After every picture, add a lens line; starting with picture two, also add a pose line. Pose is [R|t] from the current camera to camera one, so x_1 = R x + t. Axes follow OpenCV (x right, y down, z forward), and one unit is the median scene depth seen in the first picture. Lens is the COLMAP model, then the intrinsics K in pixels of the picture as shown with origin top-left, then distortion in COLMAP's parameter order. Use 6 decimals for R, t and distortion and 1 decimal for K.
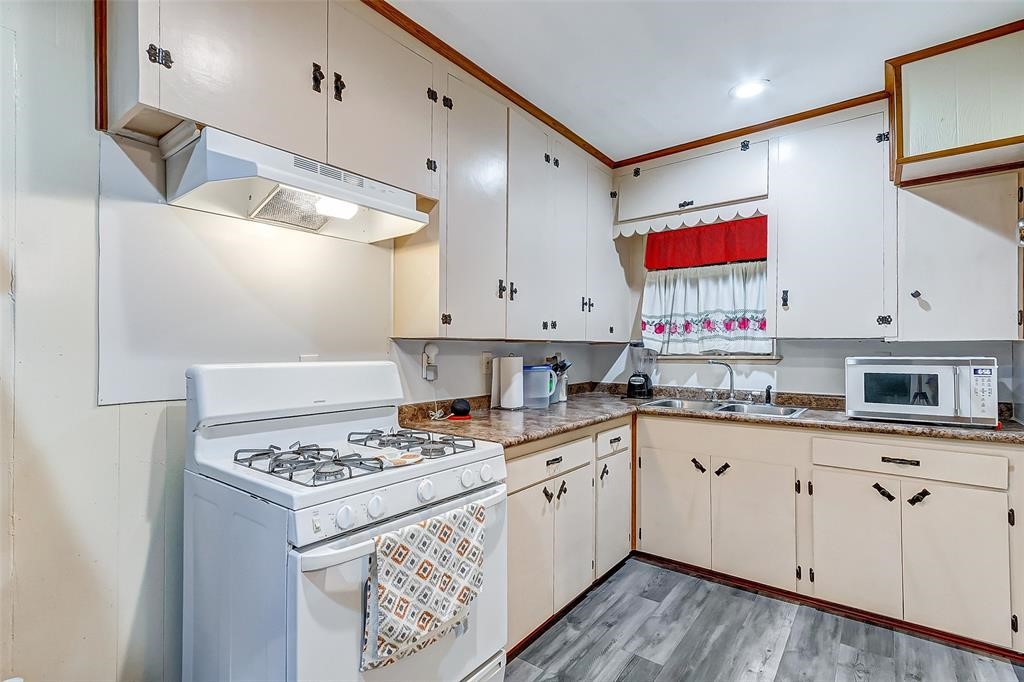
lens RADIAL K [[487.5, 0, 506.9], [0, 487.5, 349.3], [0, 0, 1]] dist [0.004212, 0.000354]
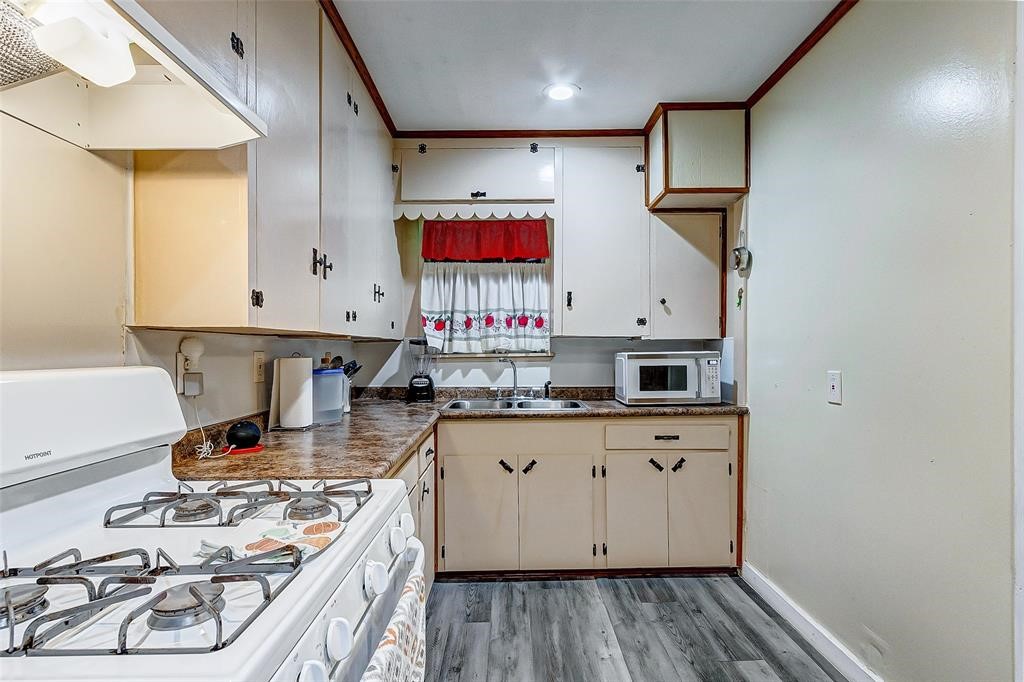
lens RADIAL K [[500.8, 0, 526.7], [0, 500.8, 353.8], [0, 0, 1]] dist [0.010087, 0.000130]
pose [[0.776125, -0.011094, 0.630482, -0.227559], [0.006457, 0.999933, 0.009646, 0.005283], [-0.630546, -0.003415, 0.776144, 0.227730]]
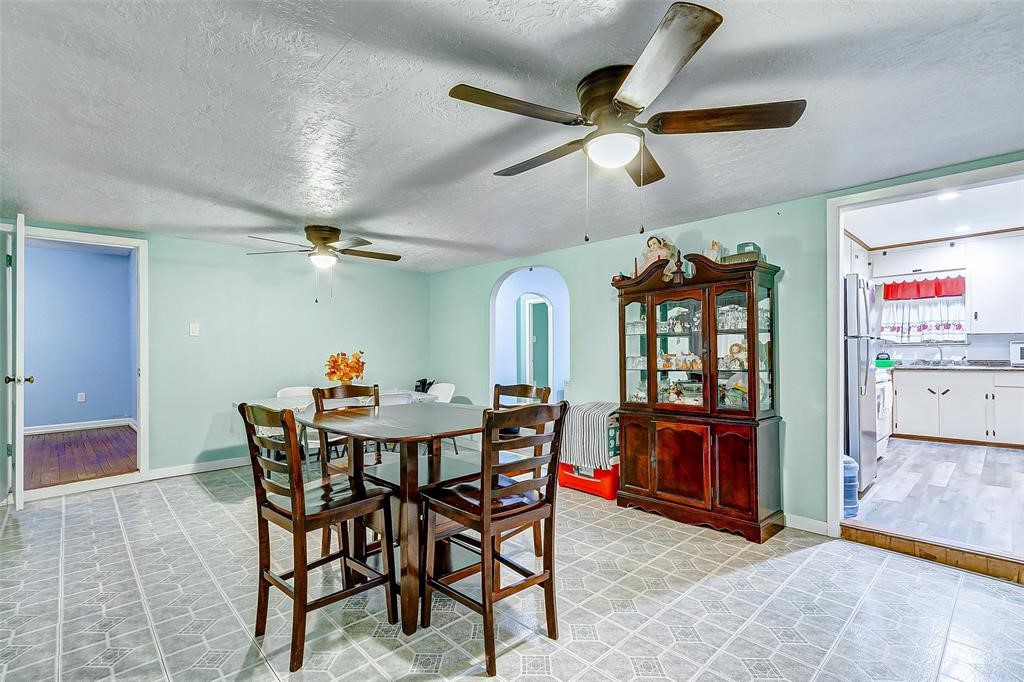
lens RADIAL K [[474.6, 0, 500.2], [0, 474.6, 351.5], [0, 0, 1]] dist [0.002293, -0.000292]
pose [[0.986641, -0.006968, -0.162763, -1.354248], [0.006905, 0.999976, -0.000953, 0.051293], [0.162766, -0.000184, 0.986665, -1.655754]]
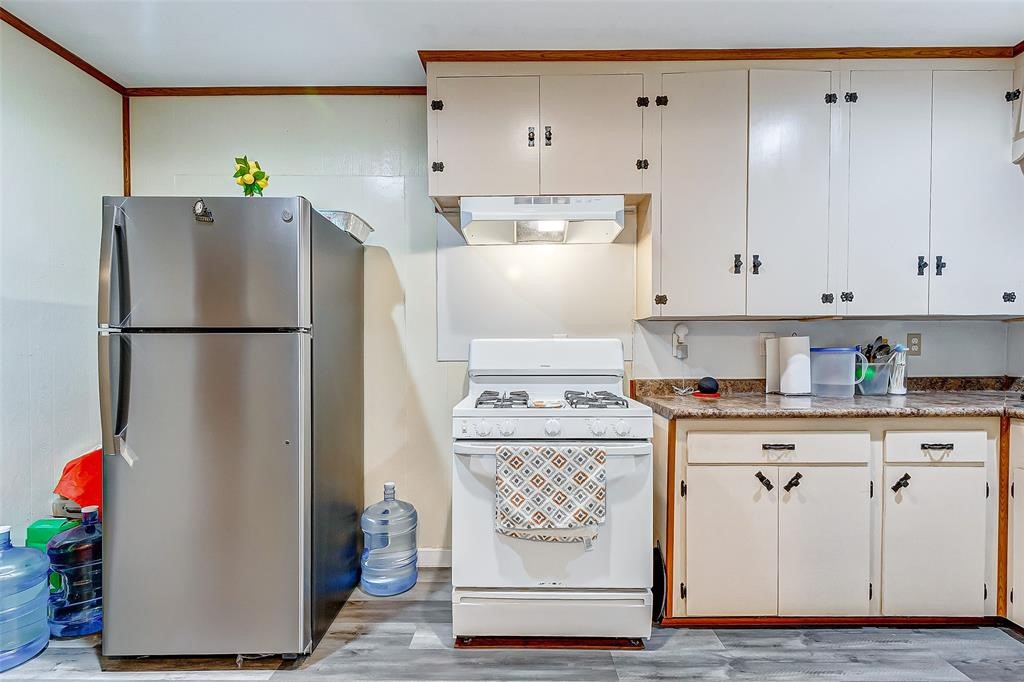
lens RADIAL K [[489.2, 0, 524.7], [0, 489.2, 357.7], [0, 0, 1]] dist [0.003723, -0.000104]
pose [[0.612034, 0.008444, -0.790786, 0.482712], [0.004471, 0.999890, 0.014137, 0.044682], [0.790819, -0.012188, 0.611929, 0.068189]]
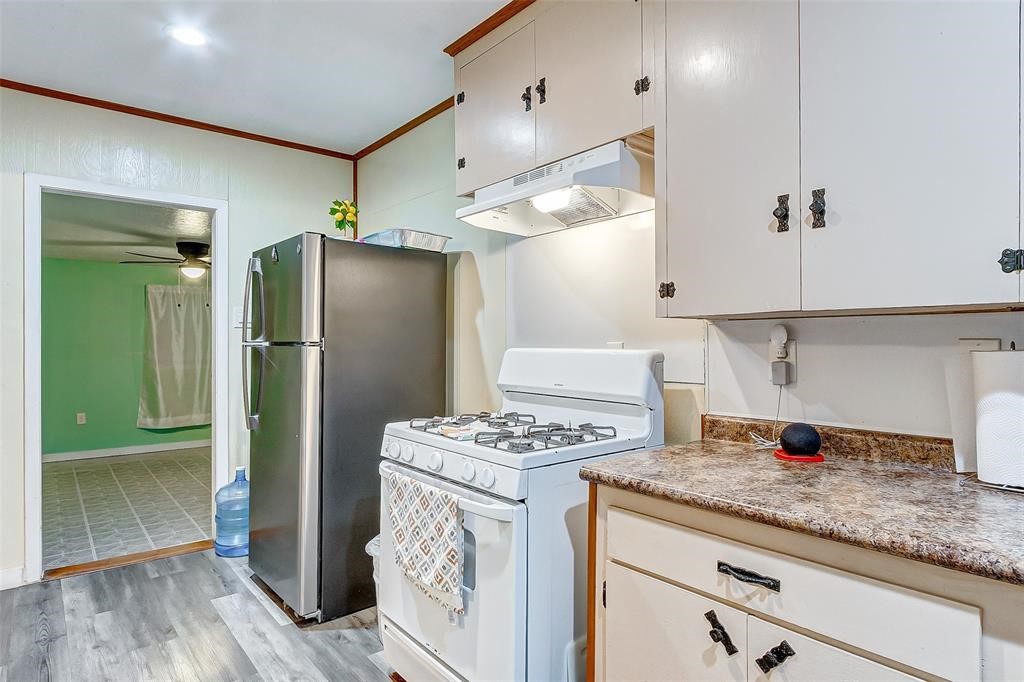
lens RADIAL K [[578.2, 0, 512.0], [0, 578.2, 341.0], [0, 0, 1]] dist [-0.004761, -0.002042]
pose [[-0.221036, -0.002956, -0.975261, 0.617182], [0.000087, 0.999995, -0.003051, 0.010593], [0.975266, -0.000759, -0.221034, 0.831172]]
